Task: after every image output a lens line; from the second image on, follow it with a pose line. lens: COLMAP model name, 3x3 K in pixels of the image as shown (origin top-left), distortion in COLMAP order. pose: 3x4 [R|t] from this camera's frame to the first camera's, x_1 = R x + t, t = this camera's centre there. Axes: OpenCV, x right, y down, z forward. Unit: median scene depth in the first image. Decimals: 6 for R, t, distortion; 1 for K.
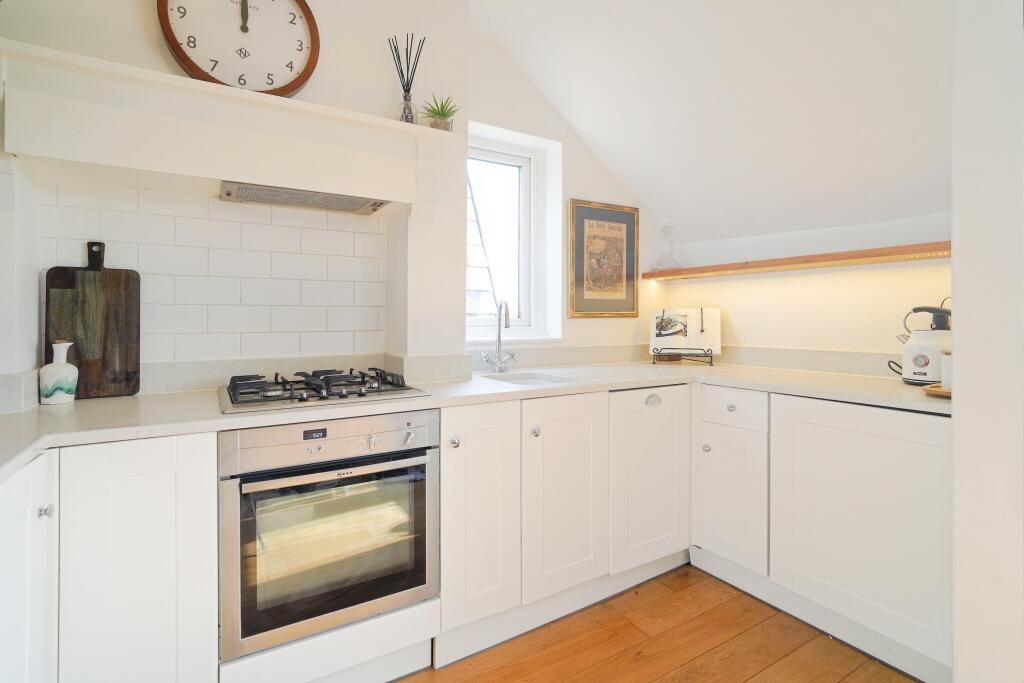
lens RADIAL K [[490.8, 0, 511.2], [0, 490.8, 317.2], [0, 0, 1]] dist [0.001580, -0.000105]
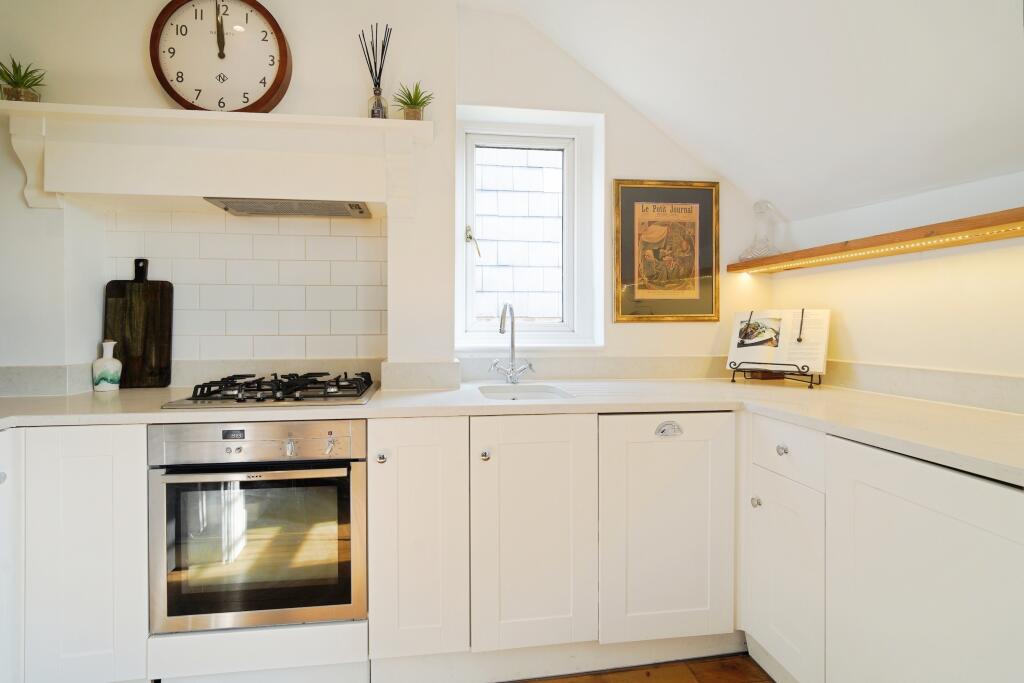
lens RADIAL K [[495.7, 0, 510.2], [0, 495.7, 324.9], [0, 0, 1]] dist [-0.002139, -0.000151]
pose [[0.915424, 0.002717, -0.402482, 0.418983], [-0.000331, 0.999982, 0.005997, 0.001514], [0.402492, -0.005357, 0.915408, 0.218544]]
